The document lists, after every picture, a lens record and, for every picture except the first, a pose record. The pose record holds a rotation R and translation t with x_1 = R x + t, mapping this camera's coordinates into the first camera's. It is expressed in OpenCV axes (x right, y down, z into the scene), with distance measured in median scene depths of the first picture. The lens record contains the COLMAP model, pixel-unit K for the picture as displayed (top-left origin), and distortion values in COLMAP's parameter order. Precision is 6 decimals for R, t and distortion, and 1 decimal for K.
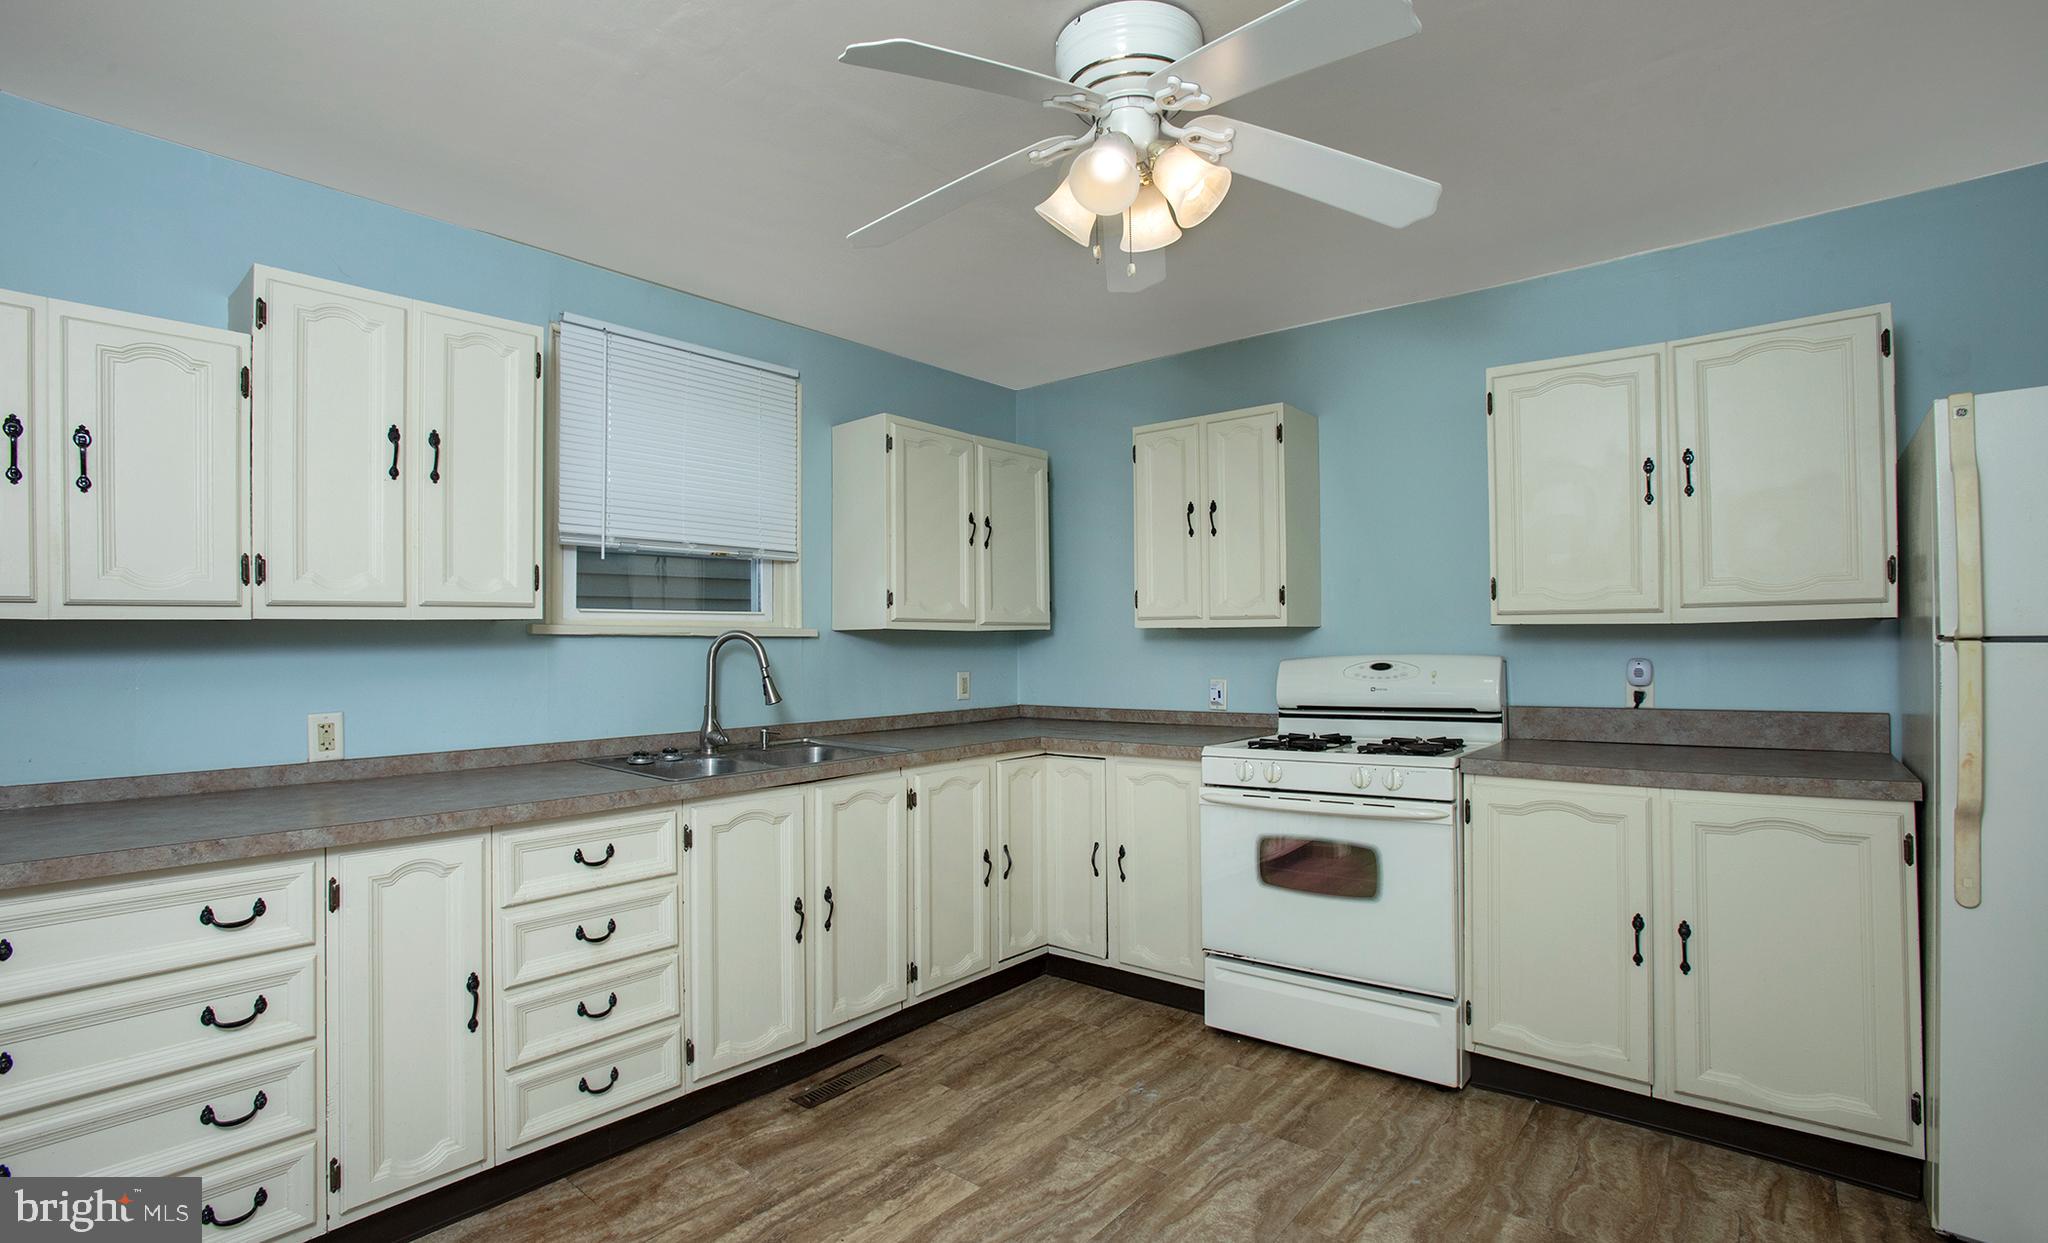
lens RADIAL K [[934.3, 0, 1023.9], [0, 934.3, 628.5], [0, 0, 1]] dist [-0.038932, 0.000032]
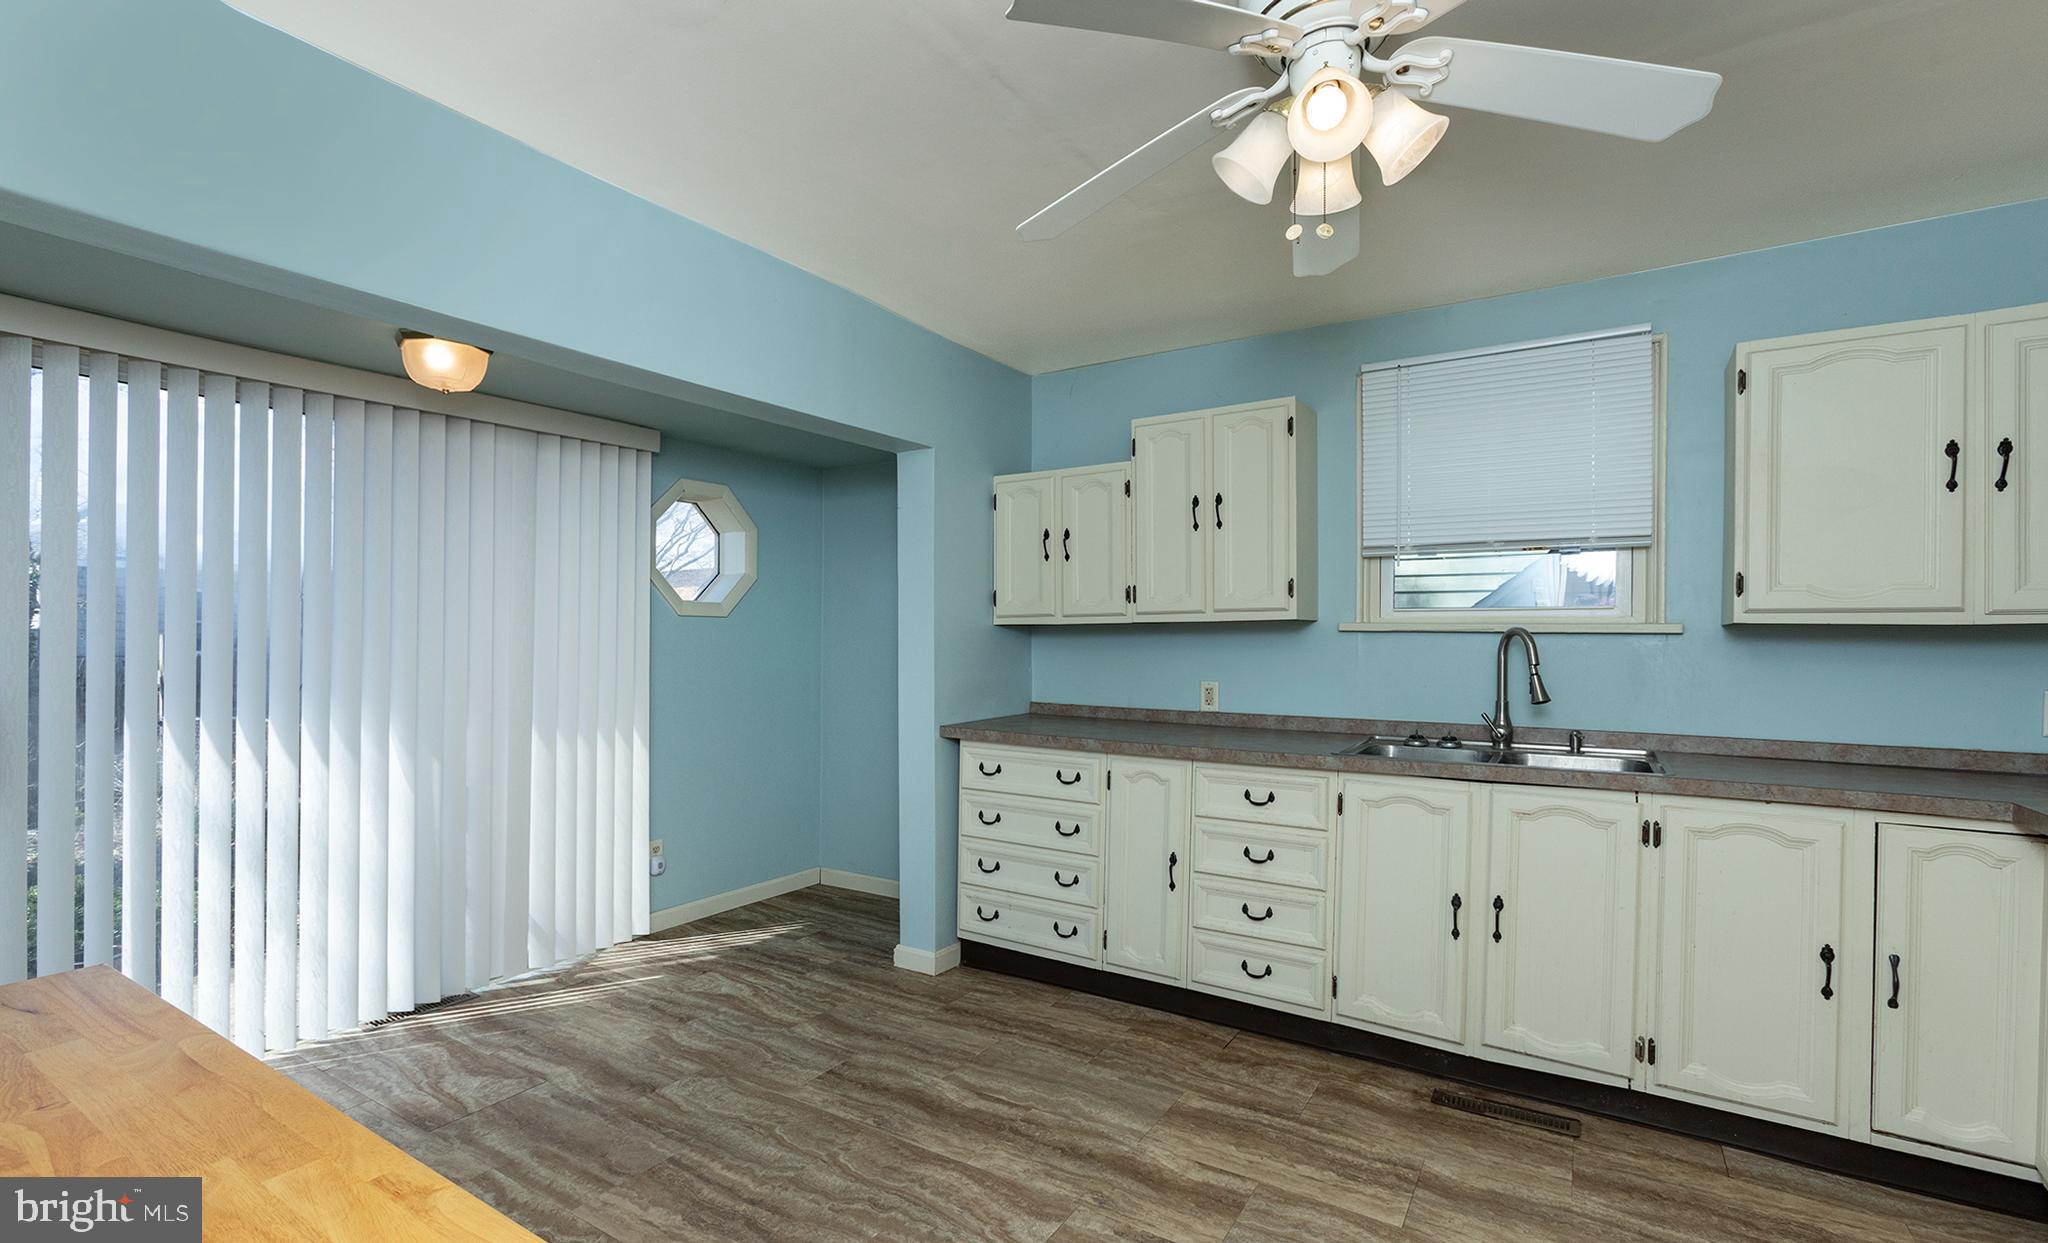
lens RADIAL K [[909.8, 0, 1021.8], [0, 909.8, 625.0], [0, 0, 1]] dist [-0.002168, 0.003362]
pose [[0.146478, -0.007862, -0.989183, 0.763175], [0.007370, 0.999949, -0.006856, 0.004292], [0.989186, -0.006286, 0.146528, 0.463367]]
